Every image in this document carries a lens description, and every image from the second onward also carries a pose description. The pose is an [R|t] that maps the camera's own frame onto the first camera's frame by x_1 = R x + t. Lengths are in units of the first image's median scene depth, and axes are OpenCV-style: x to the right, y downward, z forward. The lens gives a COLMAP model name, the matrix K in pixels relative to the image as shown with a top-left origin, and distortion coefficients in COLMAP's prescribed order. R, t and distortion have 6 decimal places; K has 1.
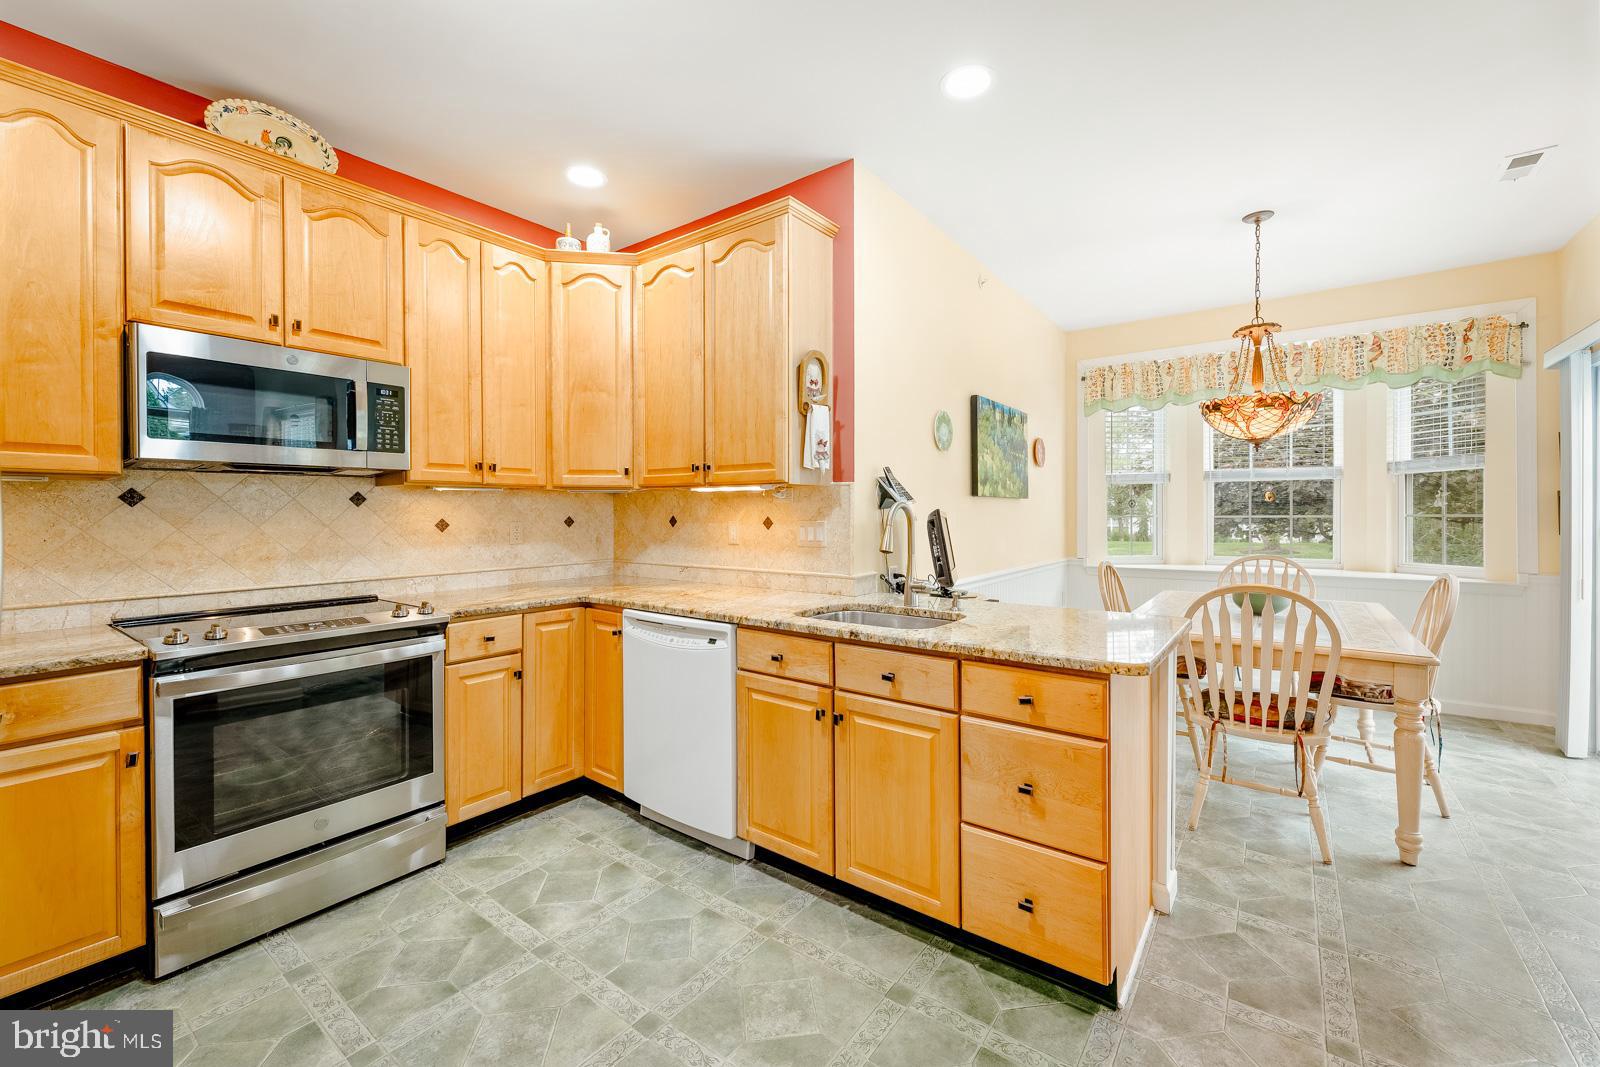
lens RADIAL K [[641.2, 0, 801.1], [0, 641.2, 516.9], [0, 0, 1]] dist [-0.000890, -0.000646]
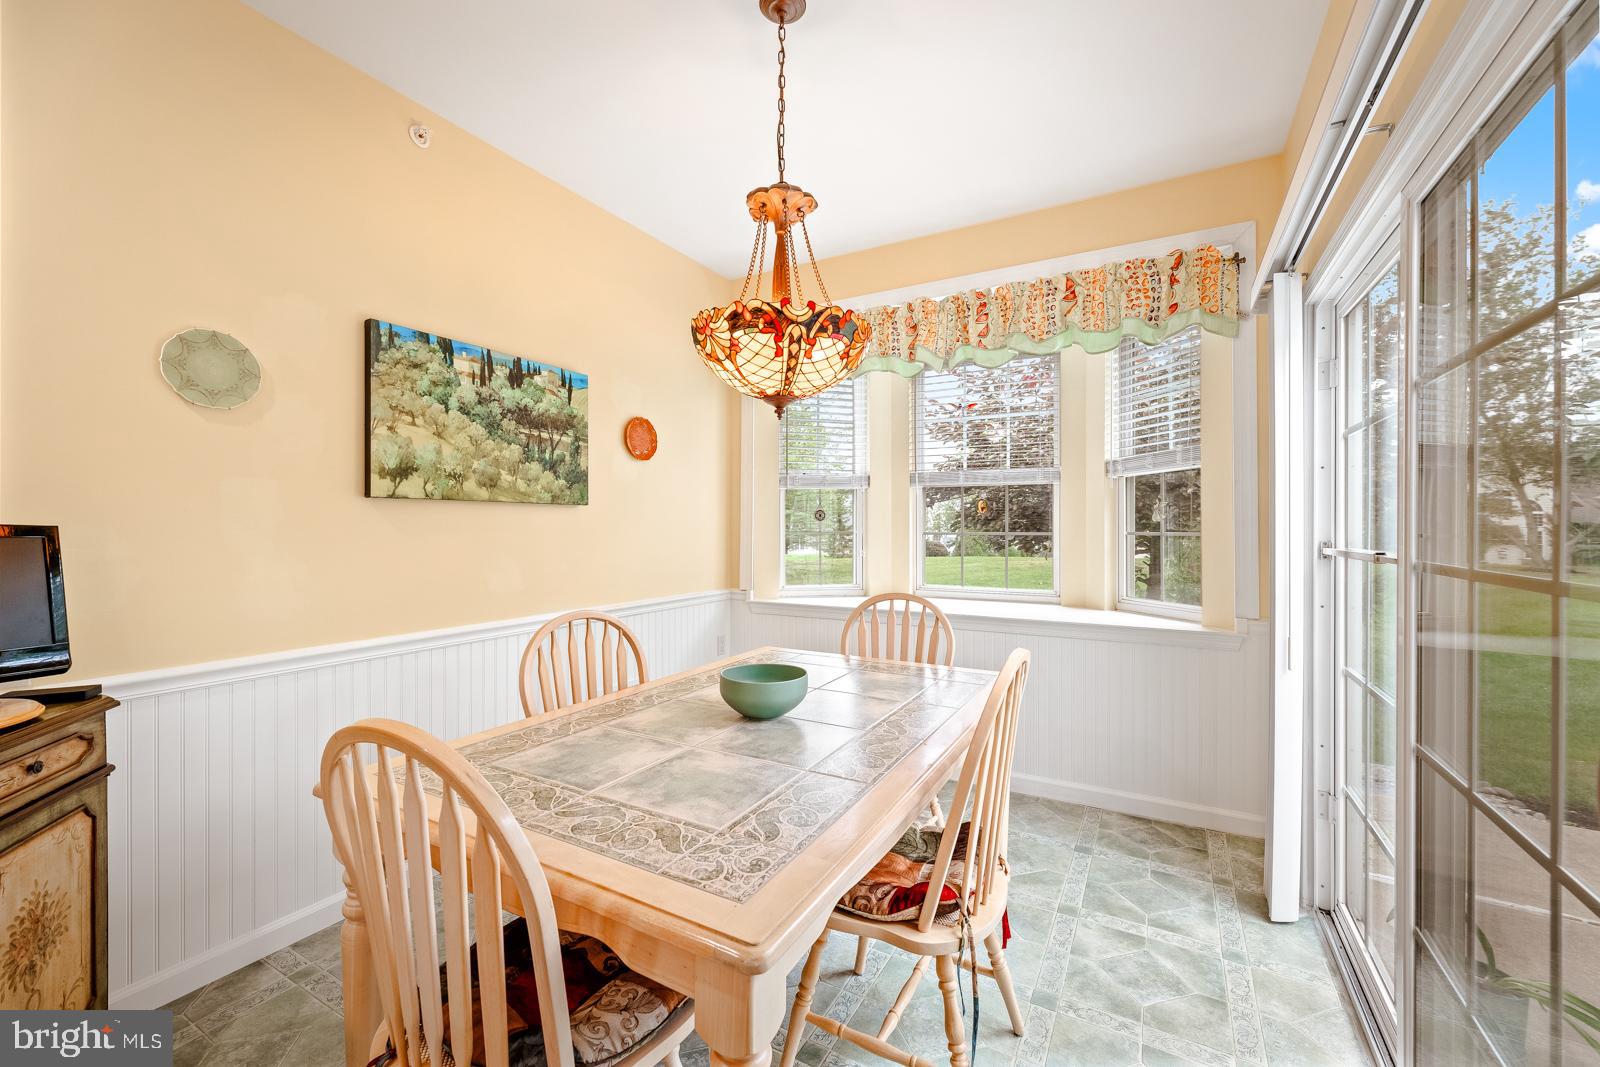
lens RADIAL K [[641.2, 0, 804.6], [0, 641.2, 525.9], [0, 0, 1]] dist [-0.000890, -0.000646]
pose [[0.989677, 0.003944, 0.143262, 0.423225], [-0.003125, 0.999977, -0.005937, -0.003897], [-0.143283, 0.005428, 0.989667, 0.286359]]
